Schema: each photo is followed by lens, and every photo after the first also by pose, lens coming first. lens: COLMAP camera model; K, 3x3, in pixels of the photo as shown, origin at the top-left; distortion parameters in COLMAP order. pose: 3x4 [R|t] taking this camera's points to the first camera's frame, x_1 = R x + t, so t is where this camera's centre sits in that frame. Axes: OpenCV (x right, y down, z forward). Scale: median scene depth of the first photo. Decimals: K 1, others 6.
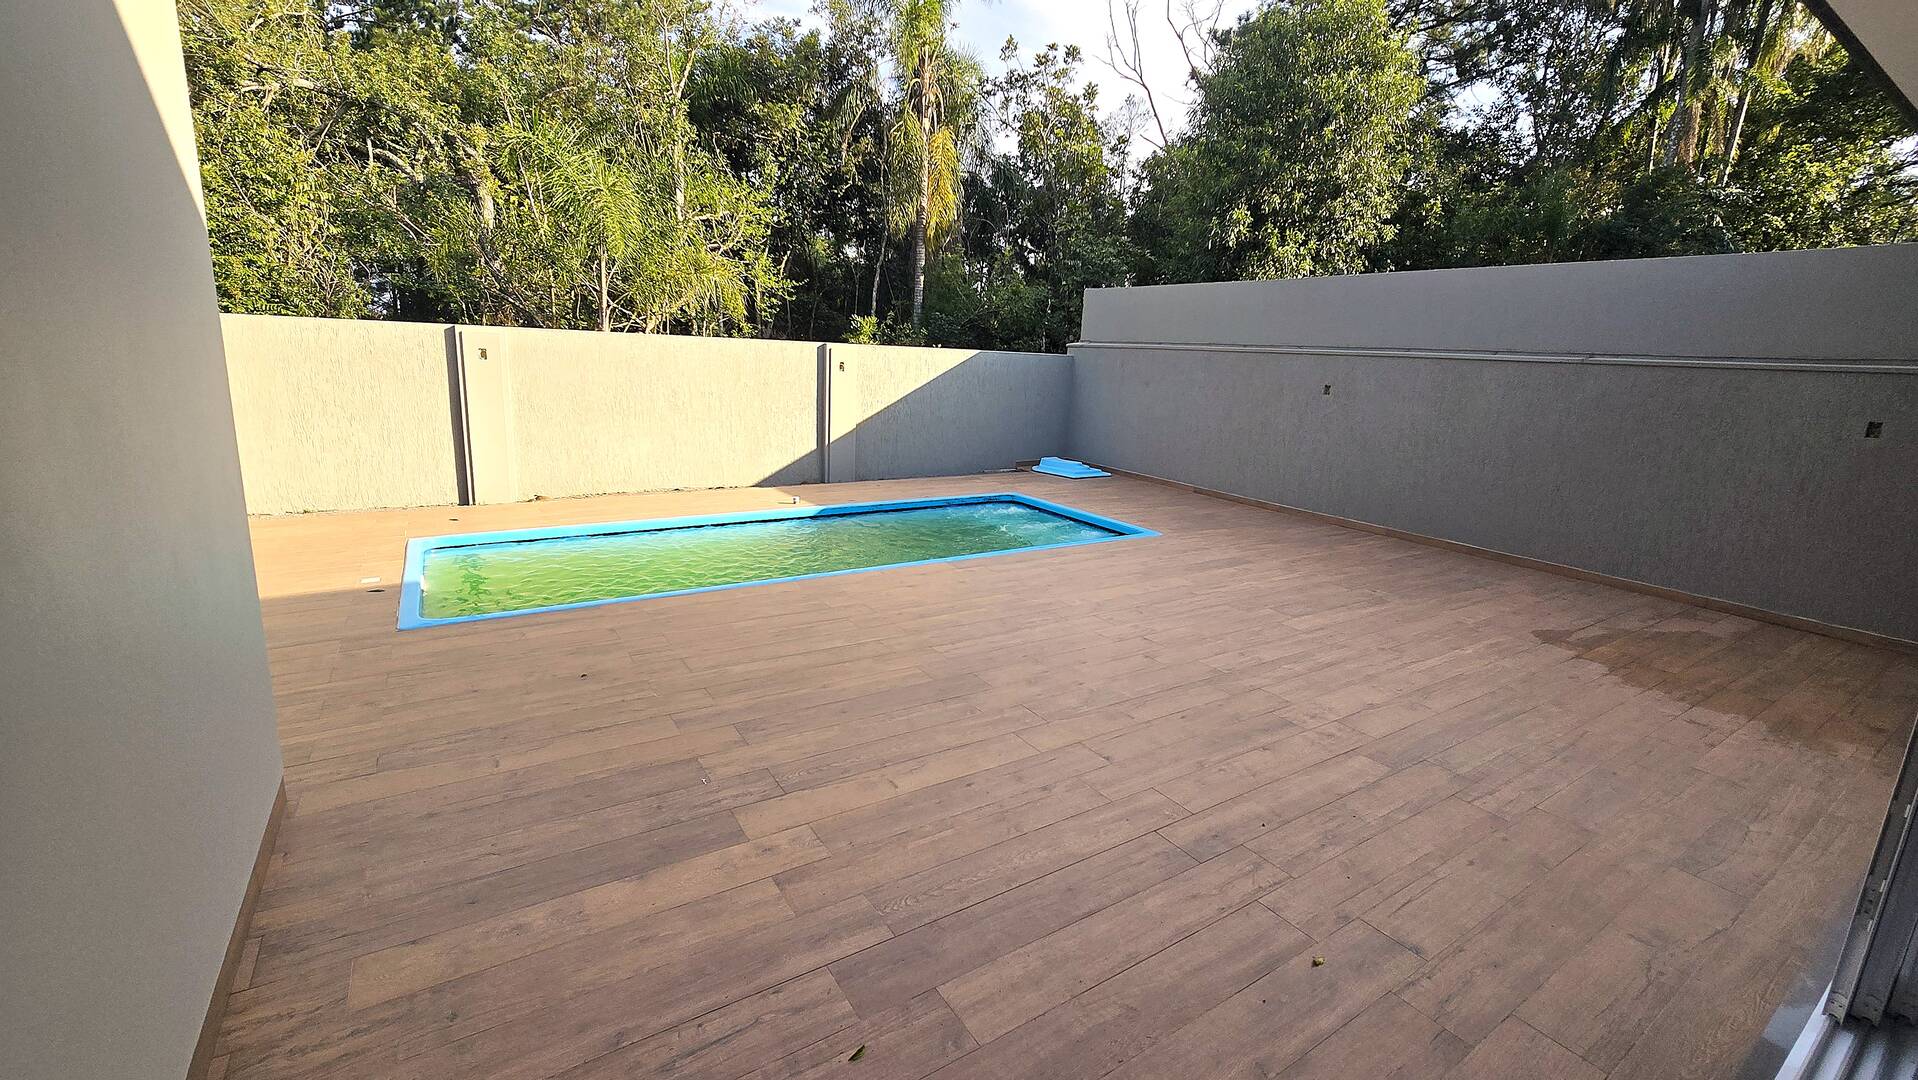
lens RADIAL K [[787.4, 0, 946.4], [0, 787.4, 508.2], [0, 0, 1]] dist [-0.004856, 0.000614]
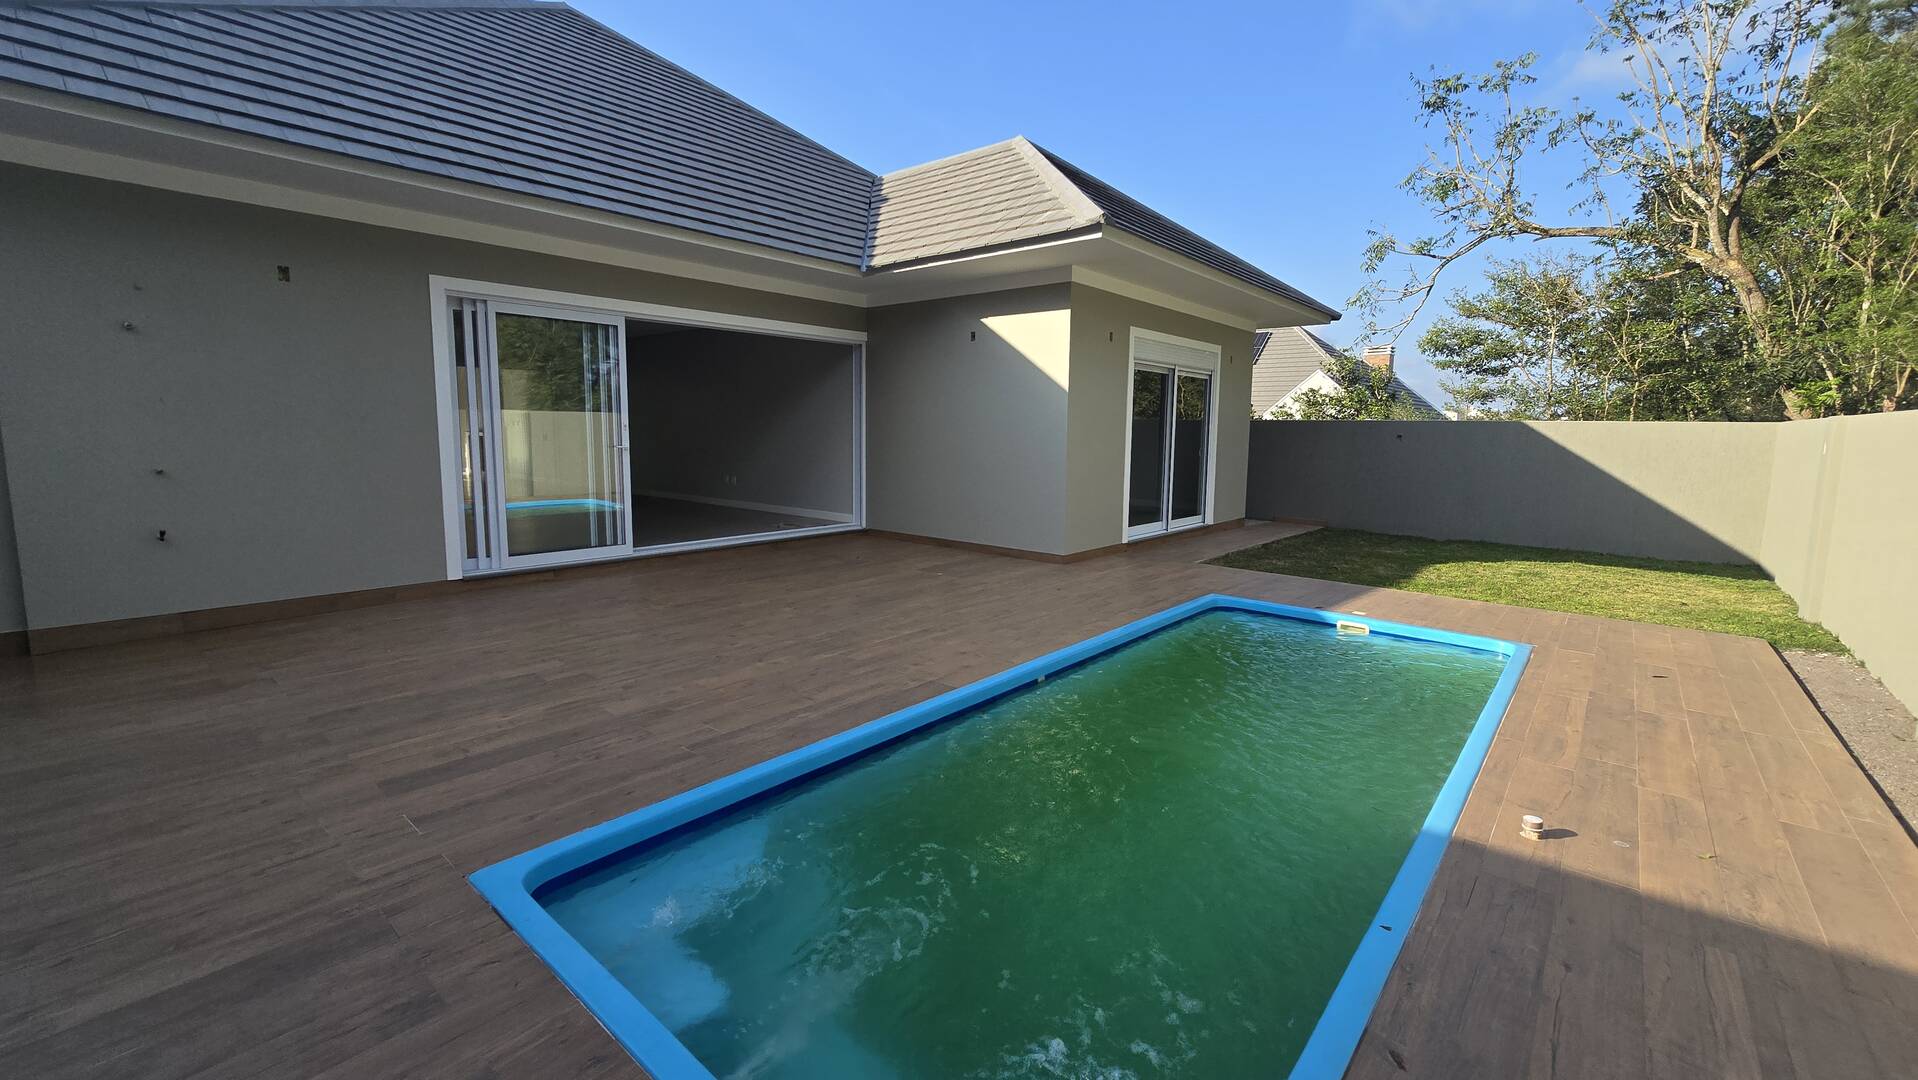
lens RADIAL K [[787.4, 0, 950.3], [0, 787.4, 523.8], [0, 0, 1]] dist [-0.004856, 0.000614]
pose [[-0.956689, -0.020808, -0.290367, 0.272014], [-0.110954, 0.948216, 0.297618, -0.358840], [0.269138, 0.316945, -0.909456, 2.006957]]
